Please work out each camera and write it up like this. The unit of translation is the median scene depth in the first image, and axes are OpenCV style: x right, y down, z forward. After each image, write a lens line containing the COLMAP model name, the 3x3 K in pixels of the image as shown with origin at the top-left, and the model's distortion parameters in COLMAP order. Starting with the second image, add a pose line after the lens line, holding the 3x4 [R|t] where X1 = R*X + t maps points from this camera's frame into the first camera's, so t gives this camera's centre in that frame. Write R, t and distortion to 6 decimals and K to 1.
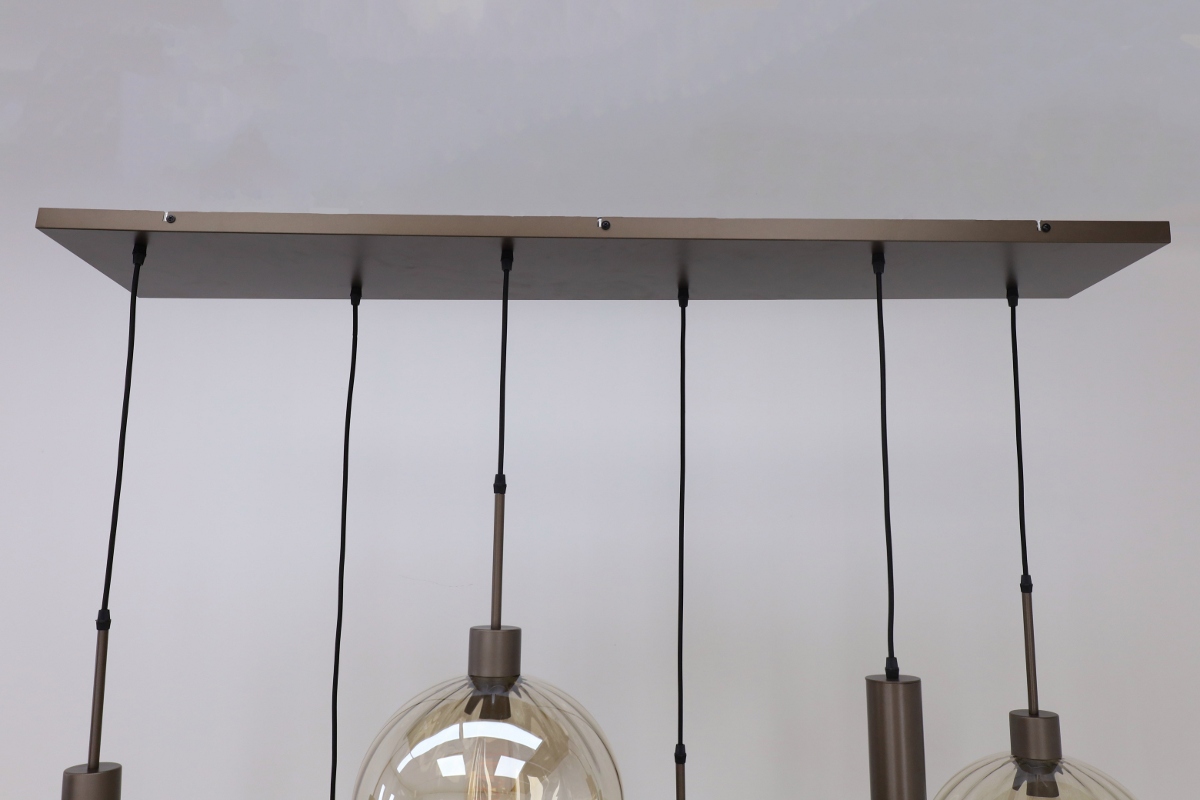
lens RADIAL K [[1101.9, 0, 593.5], [0, 1101.9, 400.7], [0, 0, 1]] dist [-0.020747, 0.000000]
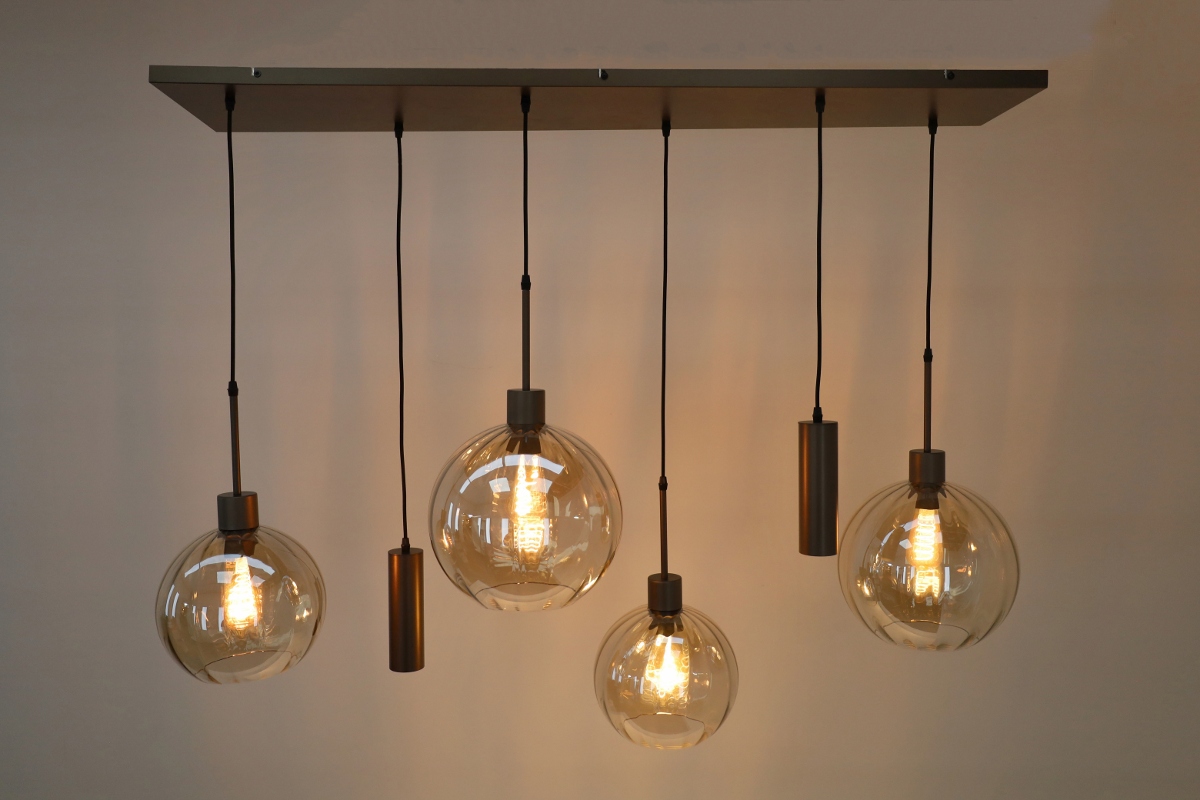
lens RADIAL K [[942.1, 0, 606.5], [0, 942.1, 400.7], [0, 0, 1]] dist [-0.020454, -0.022846]
pose [[0.999753, -0.013573, 0.017626, -0.010590], [0.009756, 0.979557, 0.200930, -0.010728], [-0.019993, -0.200708, 0.979447, -0.127112]]
